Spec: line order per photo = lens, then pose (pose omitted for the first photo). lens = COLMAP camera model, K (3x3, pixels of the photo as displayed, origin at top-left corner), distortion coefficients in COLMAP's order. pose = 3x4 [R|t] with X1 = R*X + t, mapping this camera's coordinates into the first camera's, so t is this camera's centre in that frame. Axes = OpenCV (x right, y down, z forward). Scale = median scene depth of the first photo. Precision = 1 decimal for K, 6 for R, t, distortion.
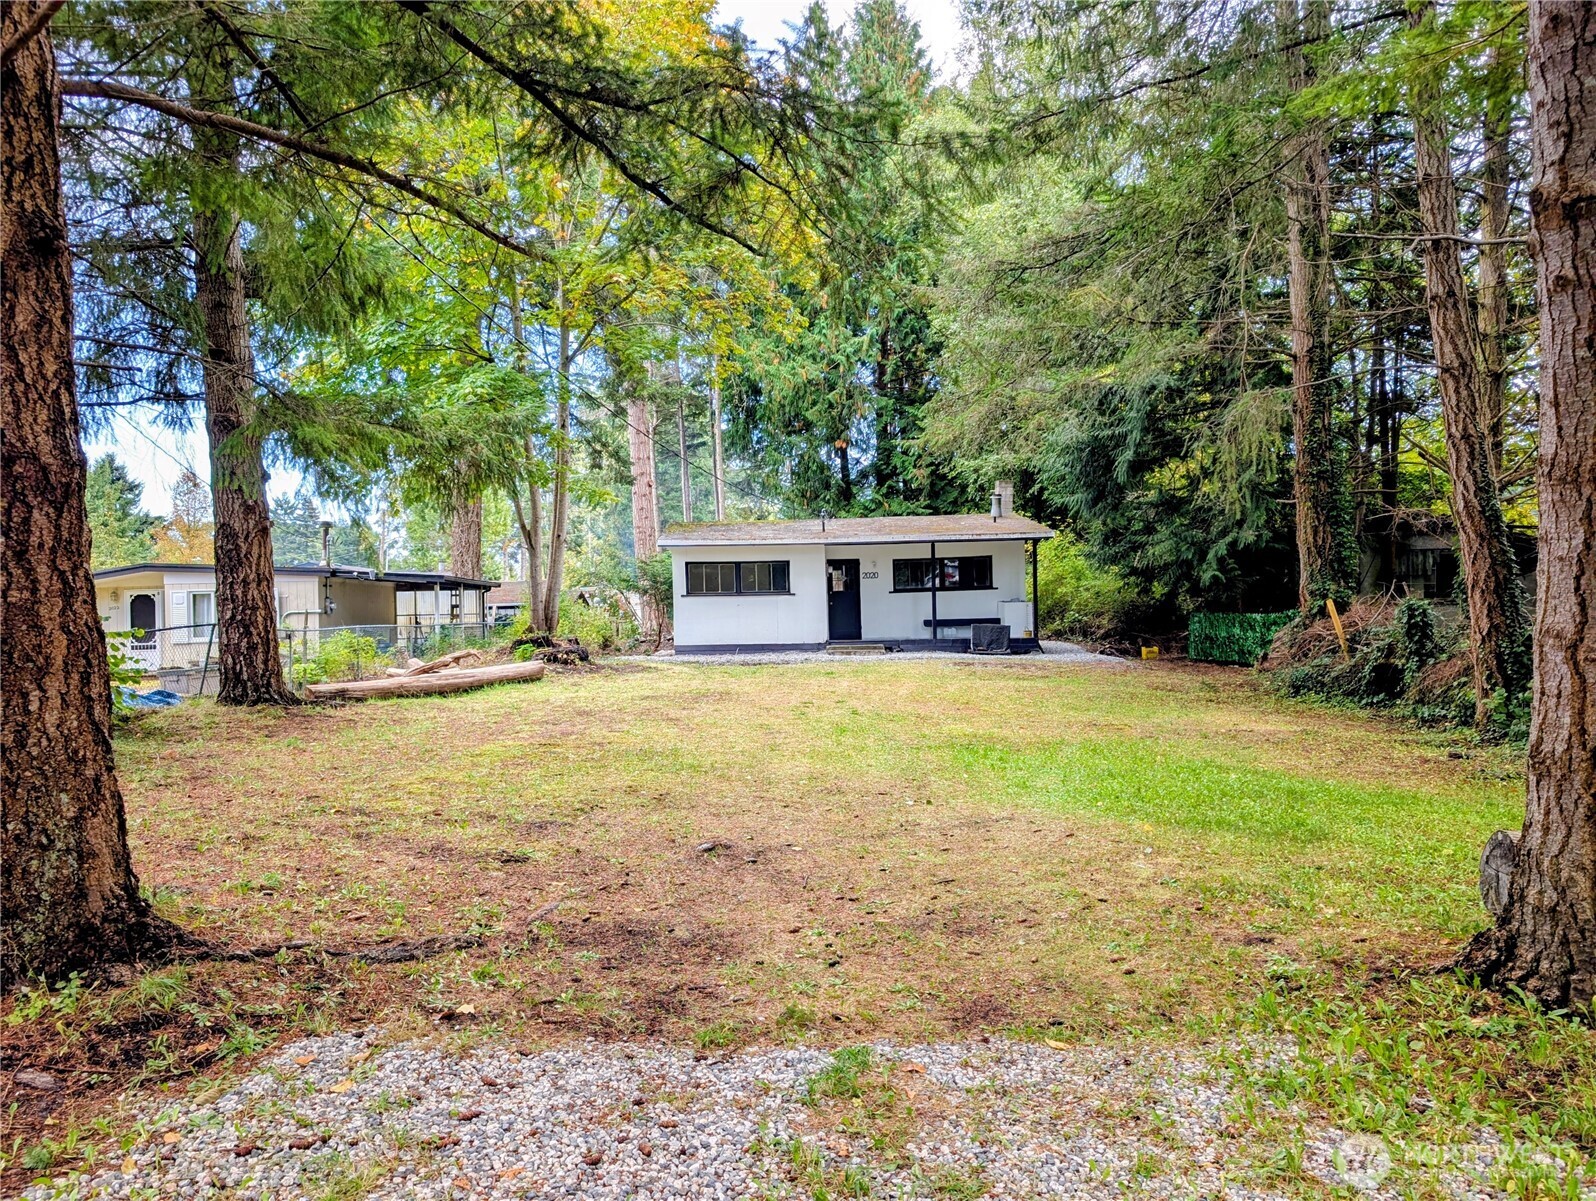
lens RADIAL K [[1133.1, 0, 795.0], [0, 1133.1, 599.6], [0, 0, 1]] dist [0.027298, -0.029445]
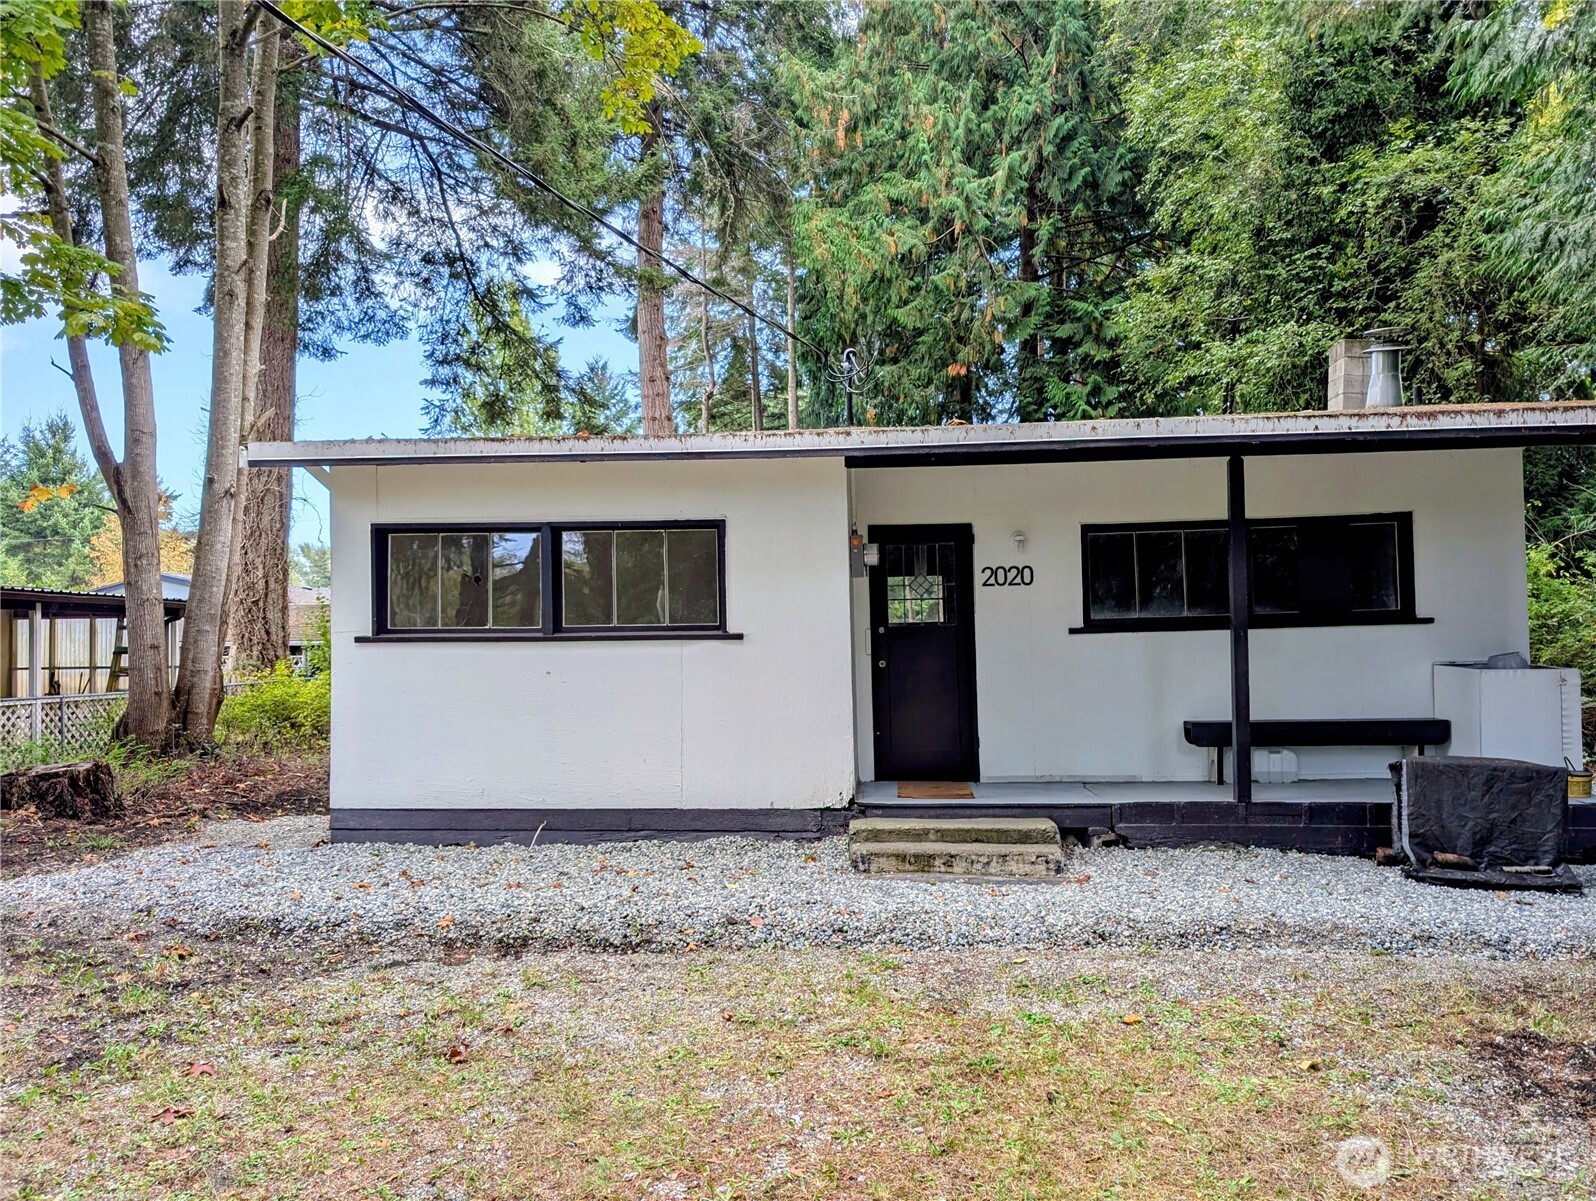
lens RADIAL K [[1133.1, 0, 804.8], [0, 1133.1, 599.4], [0, 0, 1]] dist [0.027298, -0.029445]
pose [[0.993813, 0.002128, -0.111047, 0.046220], [-0.004722, 0.999722, -0.023095, -0.007598], [0.110967, 0.023476, 0.993547, 0.692995]]
